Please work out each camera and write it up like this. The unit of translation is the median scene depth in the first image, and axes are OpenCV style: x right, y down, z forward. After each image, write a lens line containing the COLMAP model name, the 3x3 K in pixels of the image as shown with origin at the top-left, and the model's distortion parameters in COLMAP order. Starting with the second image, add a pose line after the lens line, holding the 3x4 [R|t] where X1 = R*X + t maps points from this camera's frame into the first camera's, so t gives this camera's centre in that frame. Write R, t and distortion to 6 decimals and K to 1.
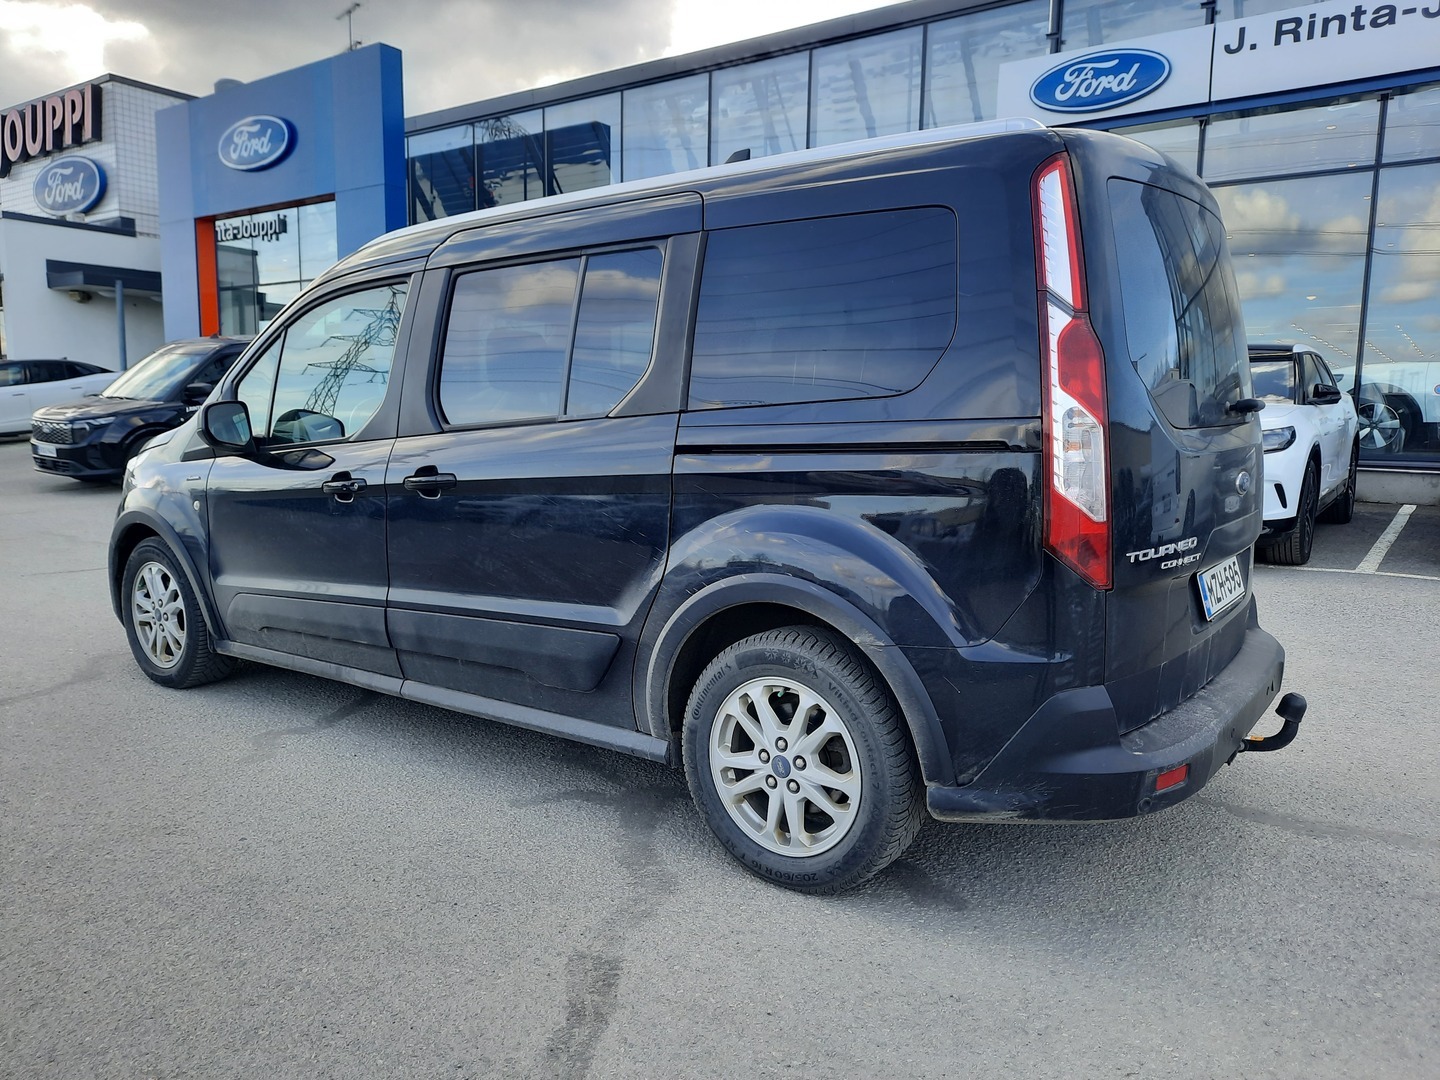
lens RADIAL K [[1079.5, 0, 722.1], [0, 1079.5, 426.3], [0, 0, 1]] dist [0.025964, 0.004812]
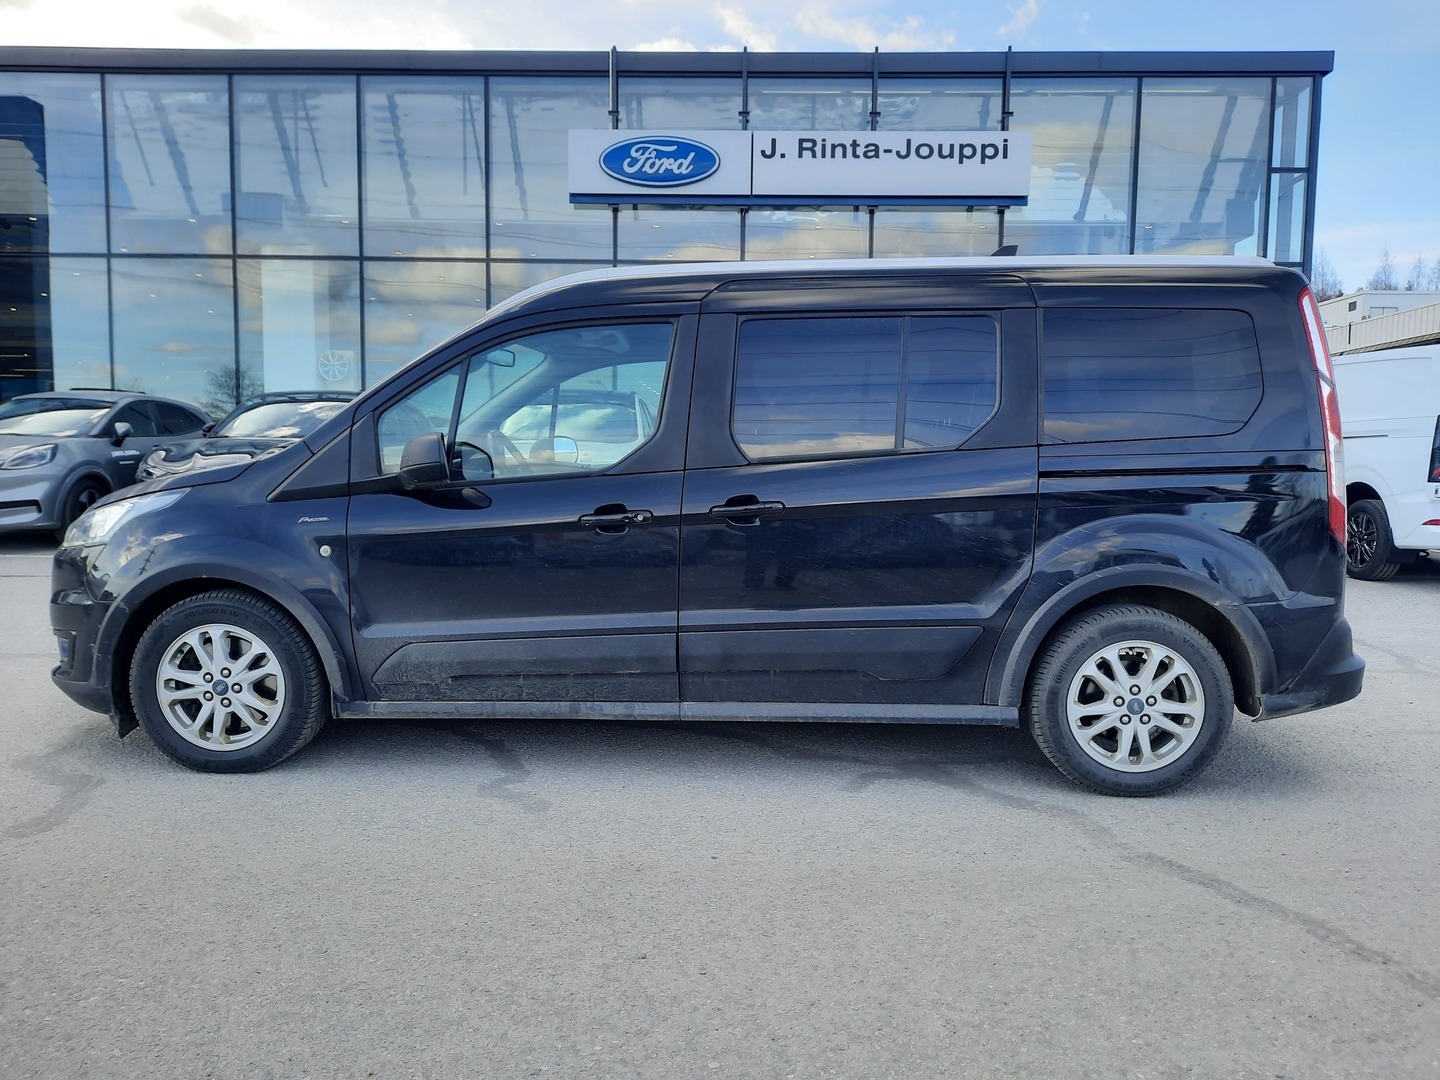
lens RADIAL K [[1079.5, 0, 722.1], [0, 1079.5, 426.3], [0, 0, 1]] dist [0.025964, 0.004812]
pose [[0.827507, 0.015886, 0.561230, -0.727080], [0.004867, 0.999359, -0.035463, 0.005063], [-0.561434, 0.032077, 0.826900, 0.095746]]
